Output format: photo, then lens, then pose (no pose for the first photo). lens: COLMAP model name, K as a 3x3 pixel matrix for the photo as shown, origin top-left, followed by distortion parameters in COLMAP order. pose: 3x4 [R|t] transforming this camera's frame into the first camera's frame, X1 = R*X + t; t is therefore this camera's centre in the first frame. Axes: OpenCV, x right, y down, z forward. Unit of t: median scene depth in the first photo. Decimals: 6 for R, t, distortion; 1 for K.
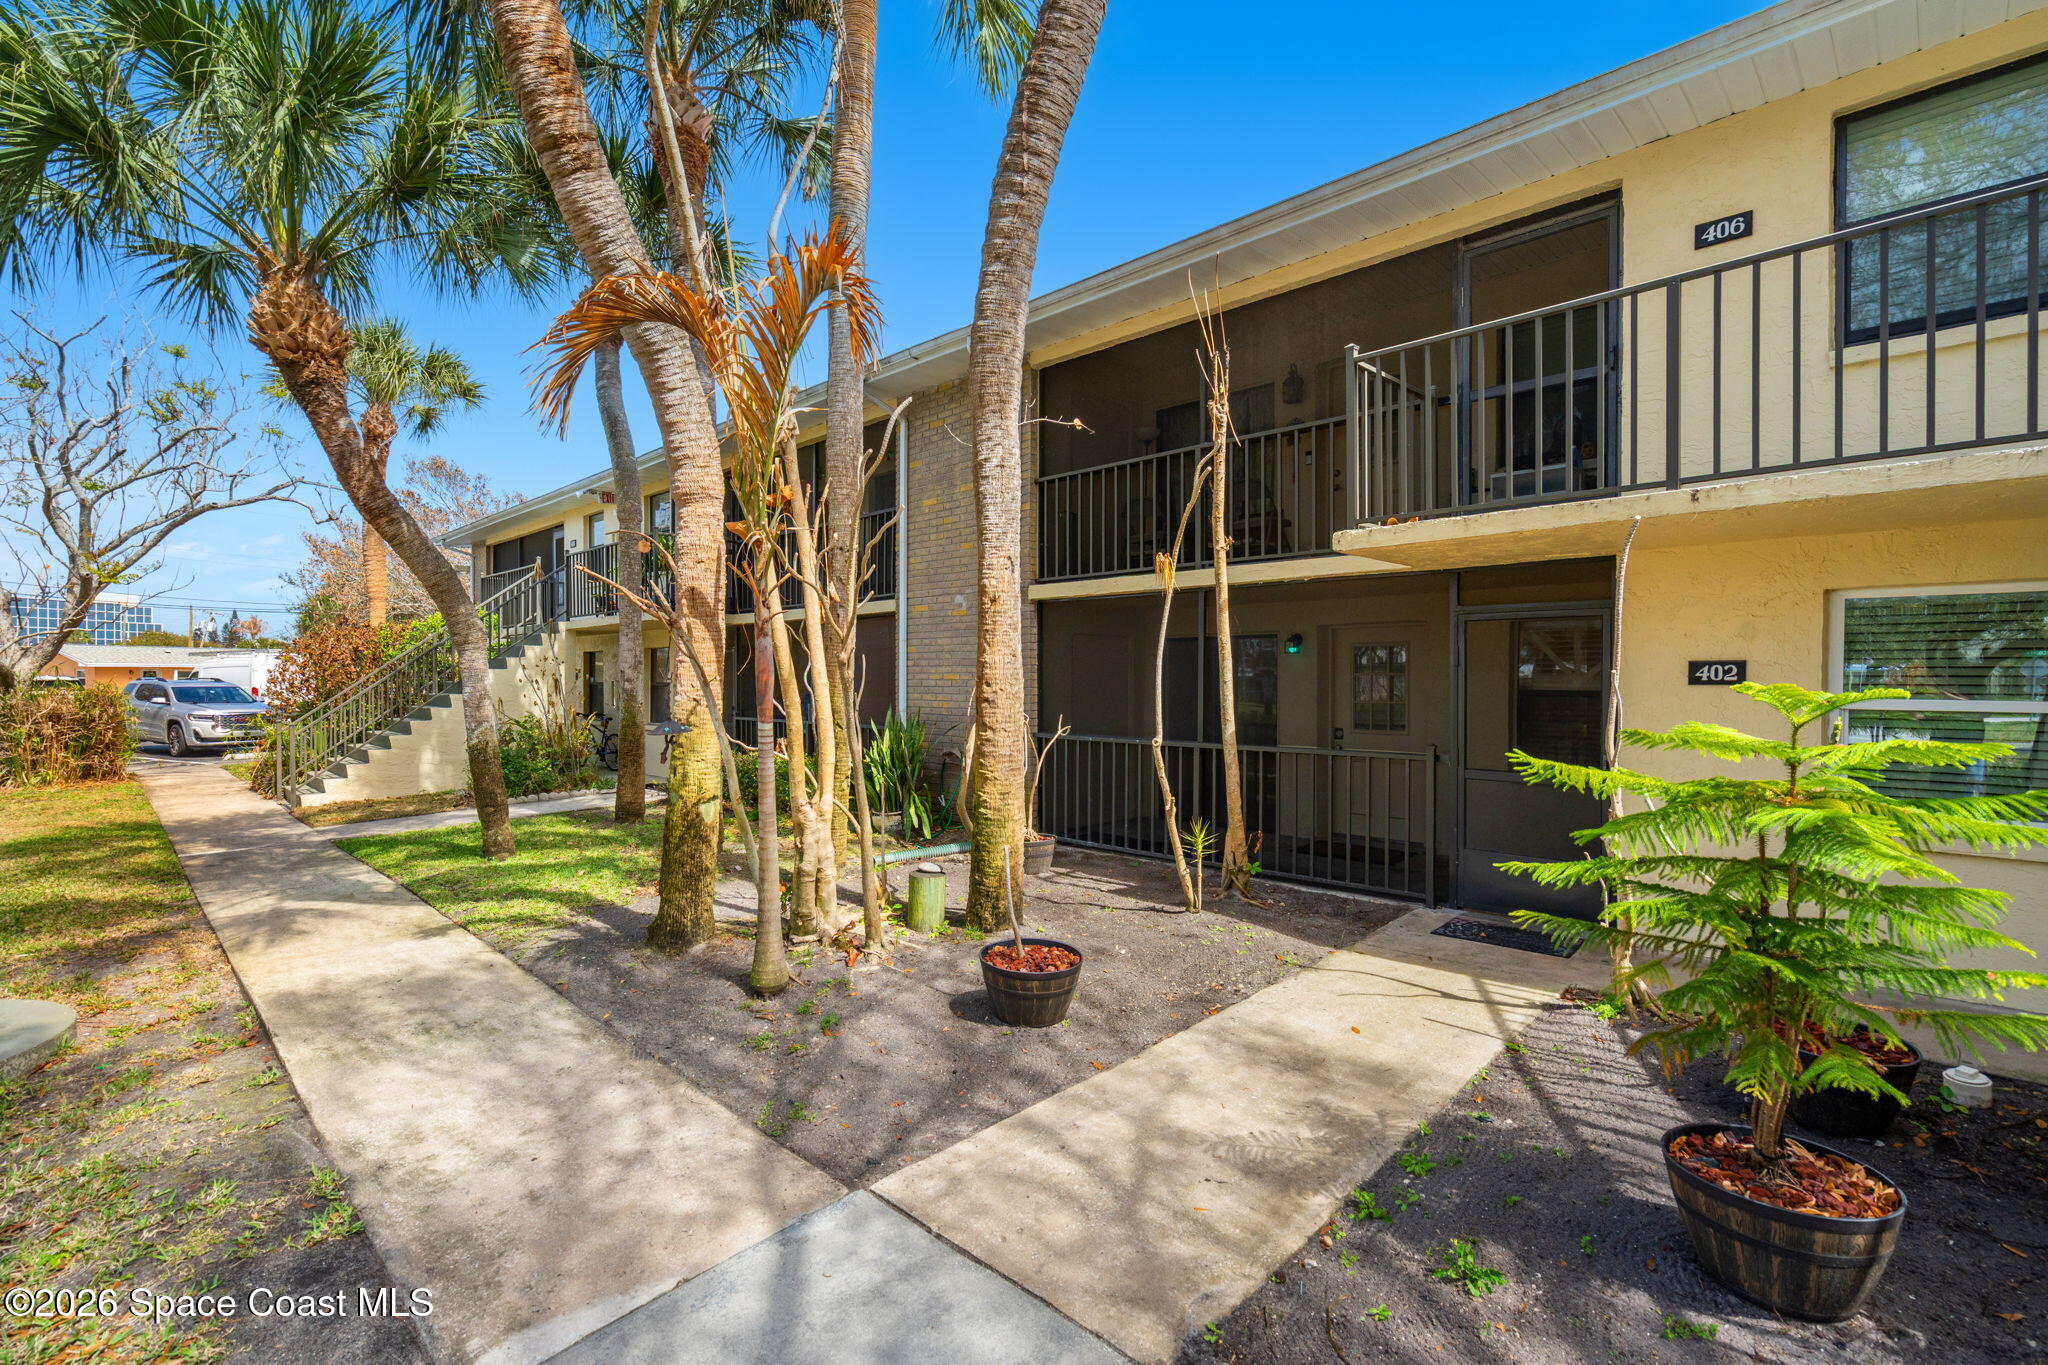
lens RADIAL K [[934.4, 0, 1024.0], [0, 934.4, 682.5], [0, 0, 1]] dist [-0.004507, 0.000680]
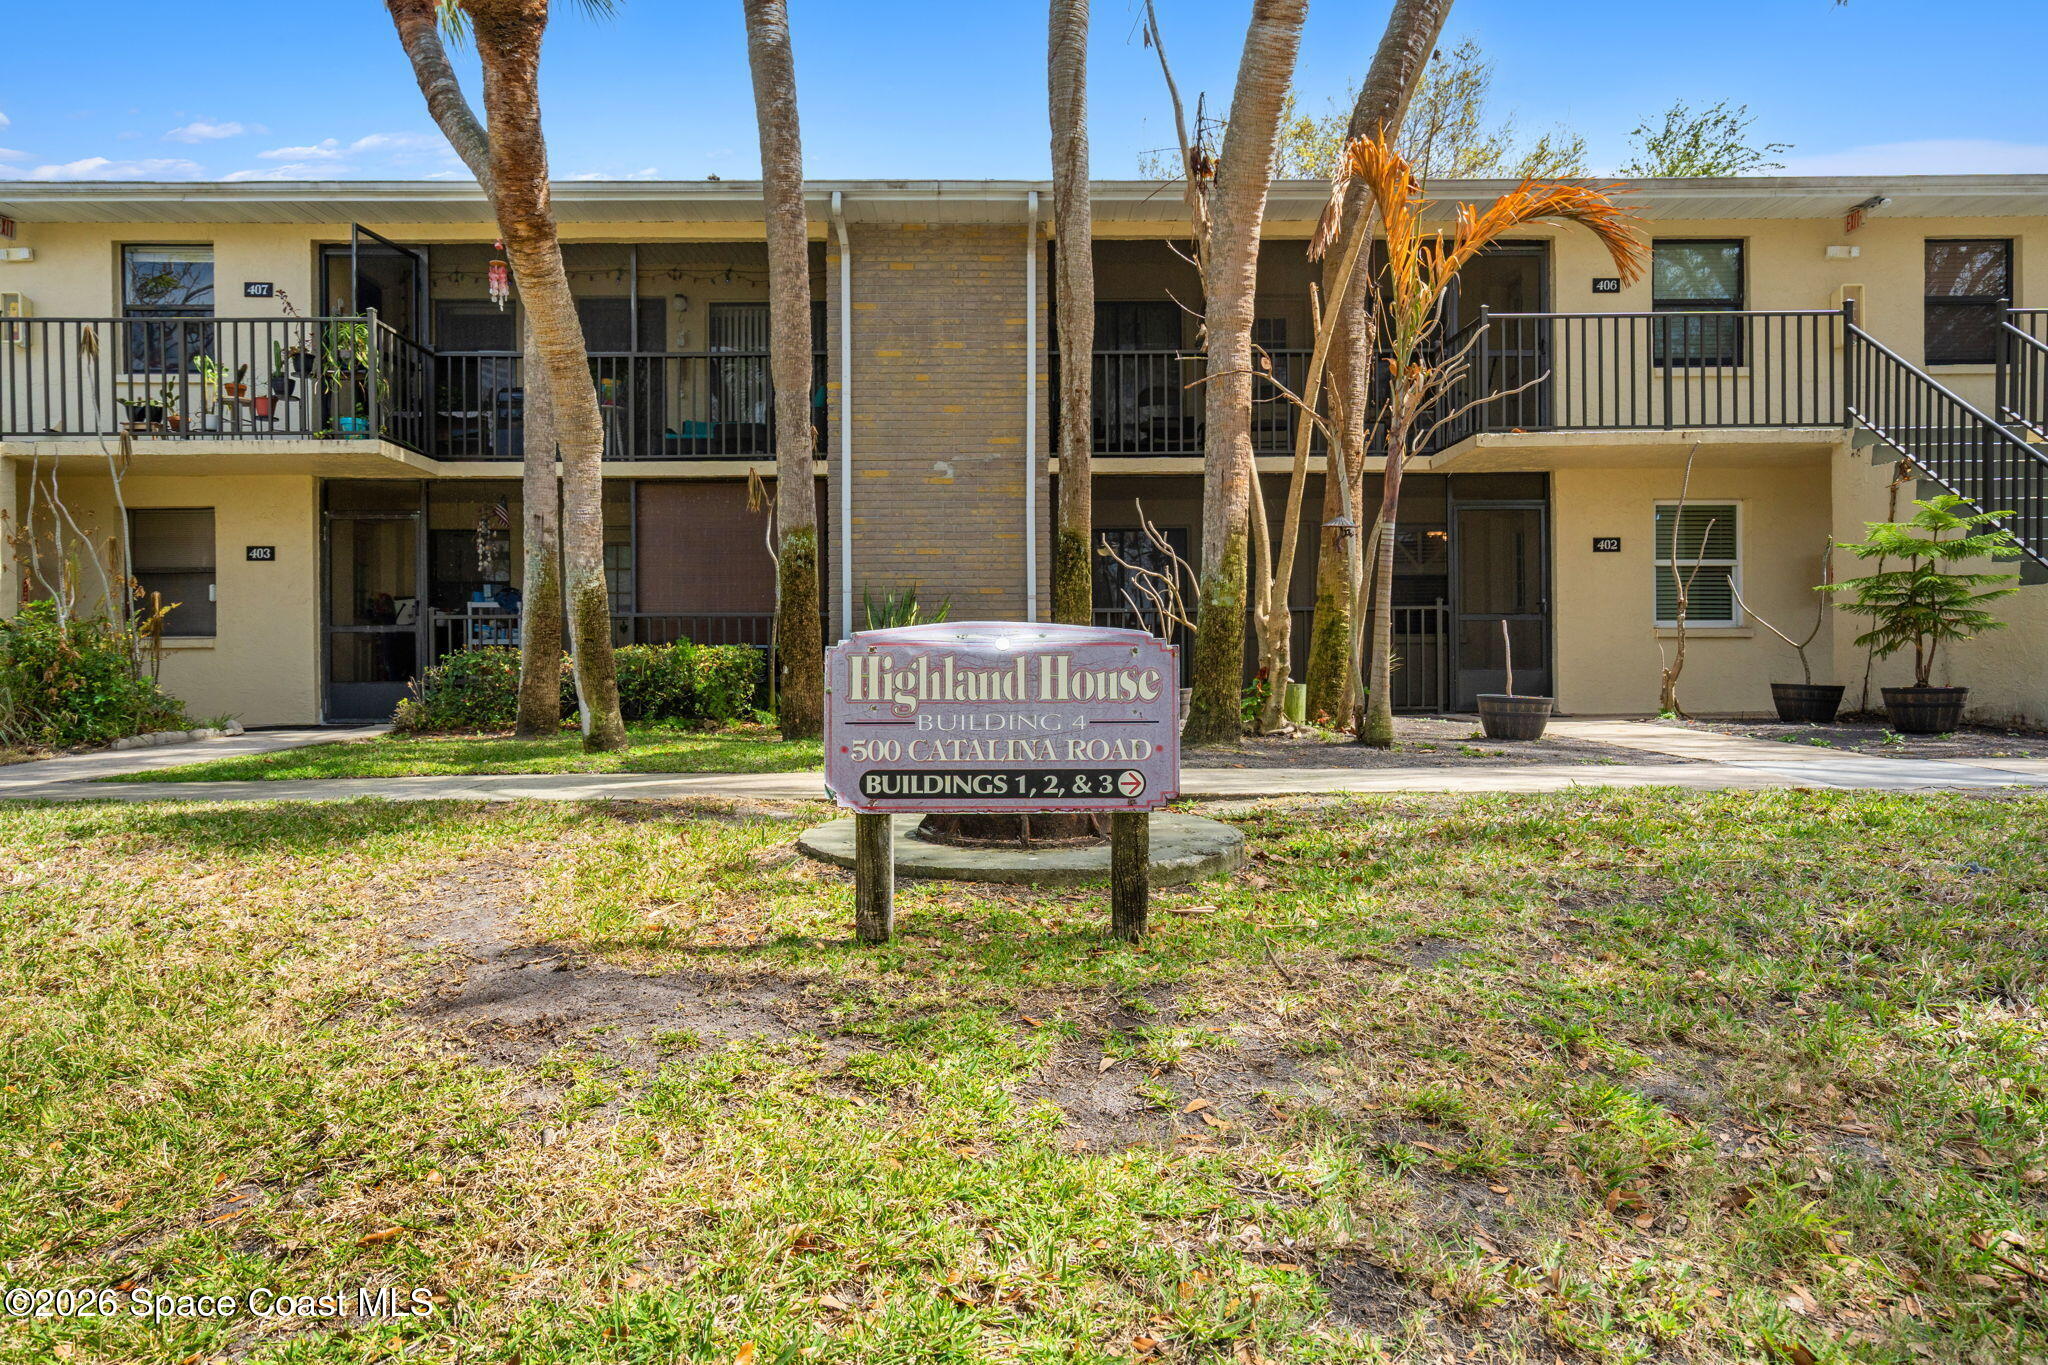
lens RADIAL K [[1249.4, 0, 1021.4], [0, 1249.4, 666.4], [0, 0, 1]] dist [0.009185, 0.000082]
pose [[0.694510, -0.002661, 0.719478, -1.669661], [0.013672, 0.999861, -0.009500, 0.222149], [-0.719353, 0.016434, 0.694450, 0.192796]]
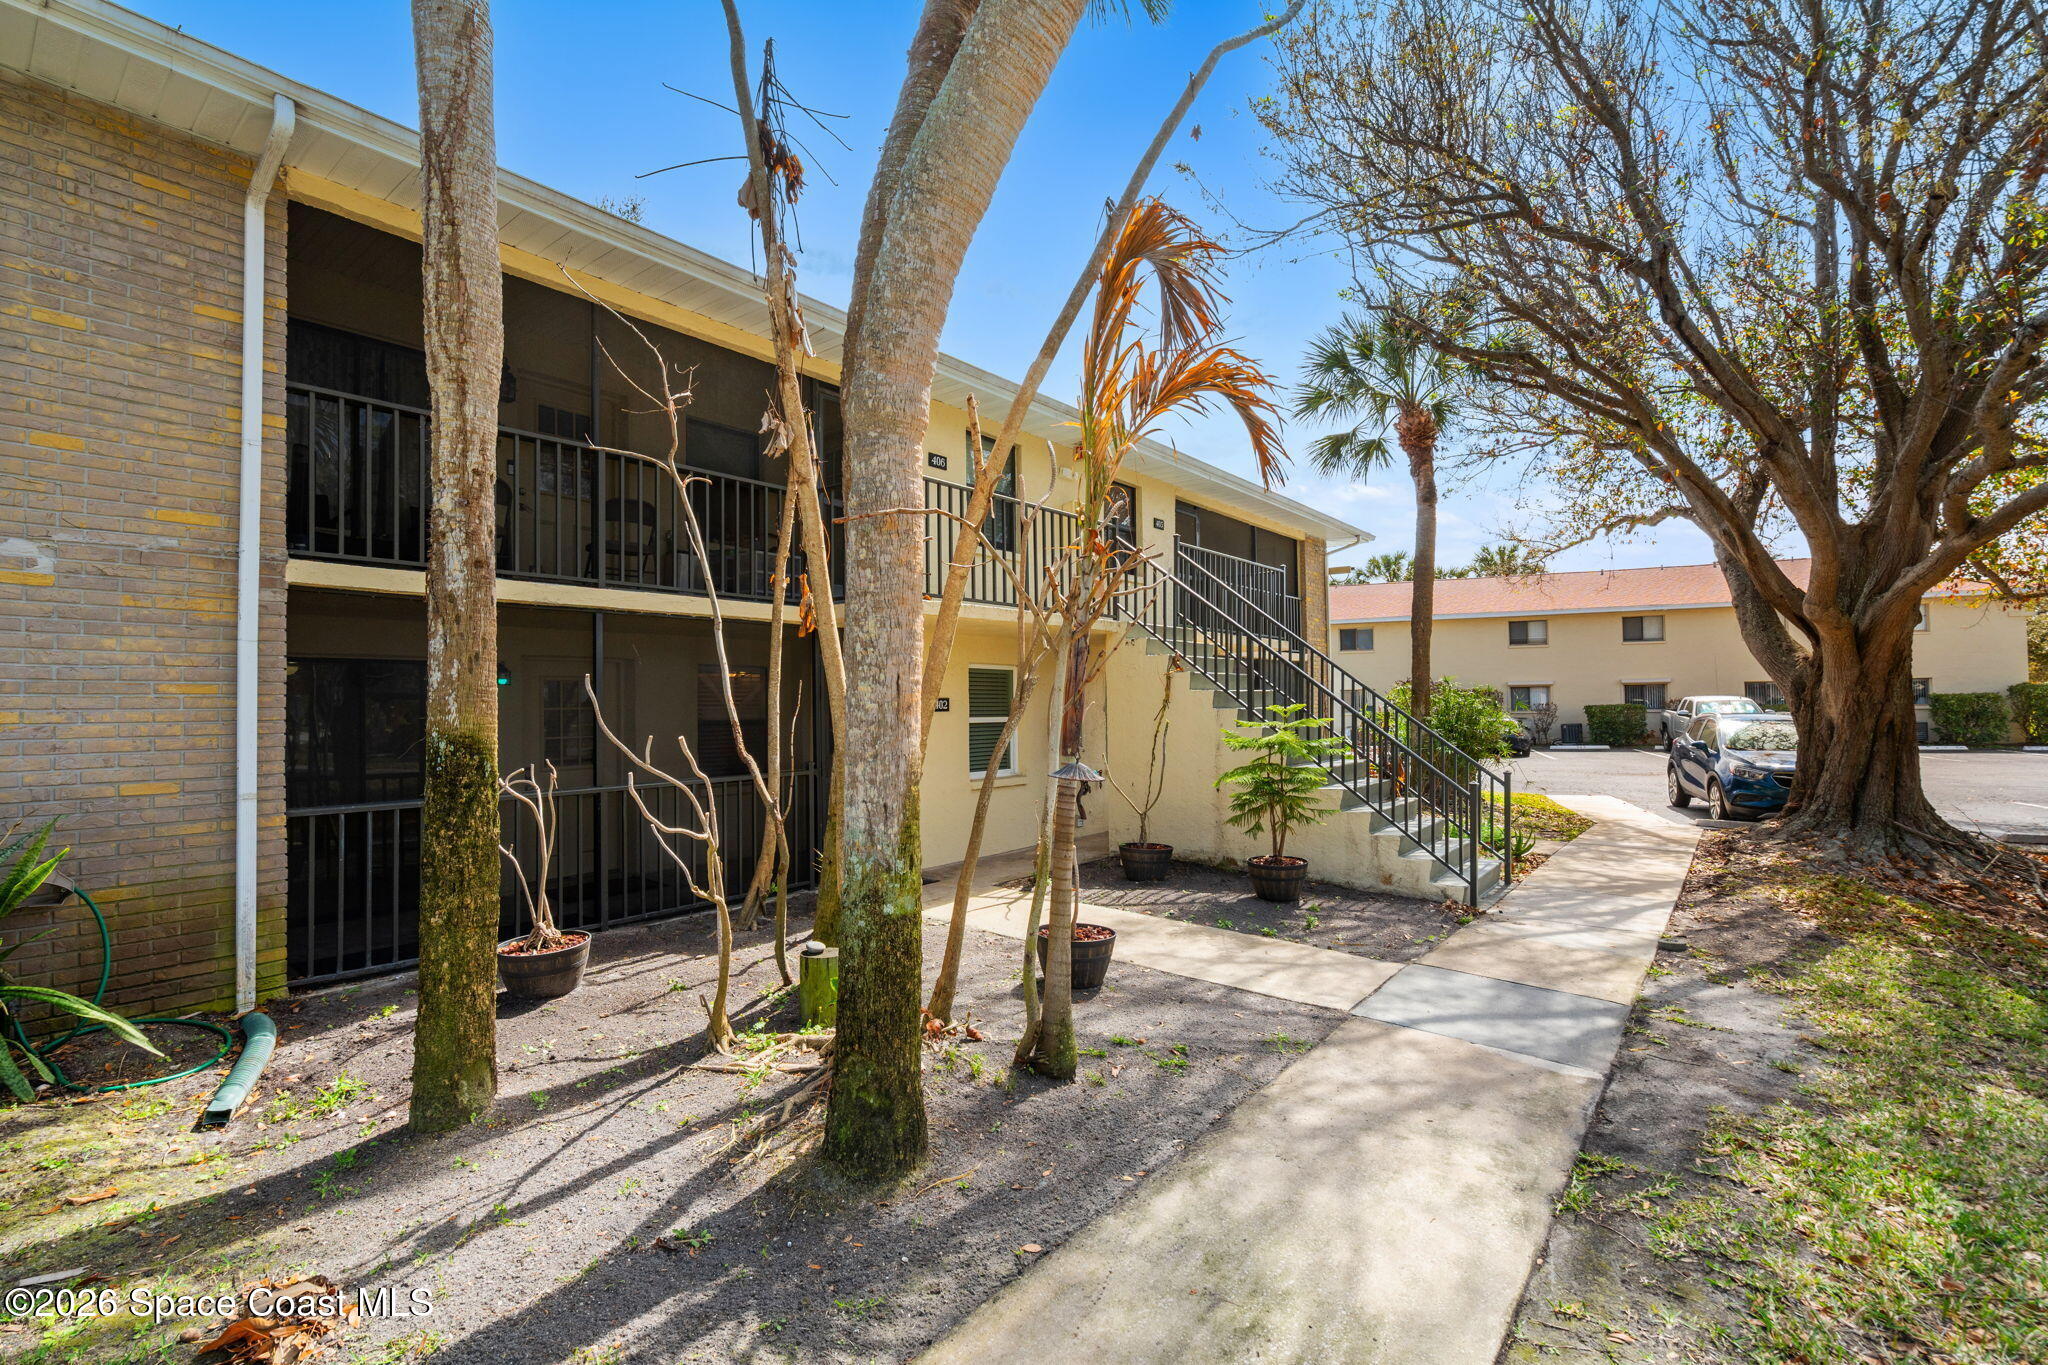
lens RADIAL K [[913.6, 0, 1014.1], [0, 913.6, 689.9], [0, 0, 1]] dist [-0.005836, 0.000824]
pose [[-0.101270, 0.018178, 0.994693, -1.048416], [0.018480, 0.999695, -0.016387, -0.007153], [-0.994687, 0.016723, -0.101575, 1.057517]]
